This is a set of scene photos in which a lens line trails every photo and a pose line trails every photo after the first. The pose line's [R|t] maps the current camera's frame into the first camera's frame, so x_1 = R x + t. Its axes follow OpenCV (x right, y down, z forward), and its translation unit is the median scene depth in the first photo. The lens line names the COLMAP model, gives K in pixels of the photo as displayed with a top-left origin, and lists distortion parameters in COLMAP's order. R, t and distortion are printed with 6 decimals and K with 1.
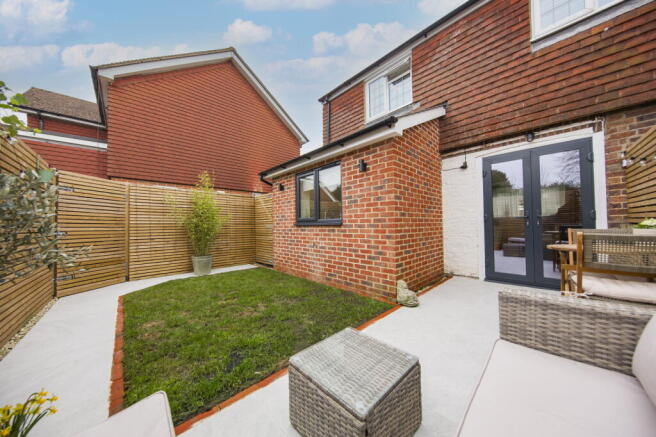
lens RADIAL K [[211.8, 0, 330.6], [0, 211.8, 219.0], [0, 0, 1]] dist [-0.000578, -0.000080]
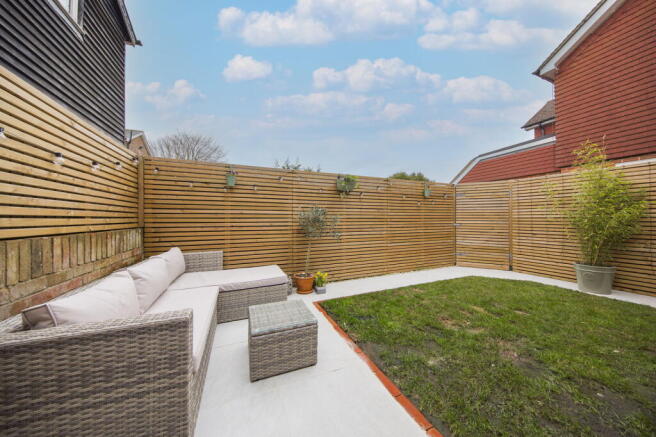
lens RADIAL K [[211.8, 0, 330.6], [0, 211.8, 219.0], [0, 0, 1]] dist [-0.000578, -0.000080]
pose [[-0.354431, 0.019594, -0.934877, 0.393824], [0.040179, 0.999176, 0.005709, -0.016850], [0.934219, -0.035539, -0.354926, 0.522067]]
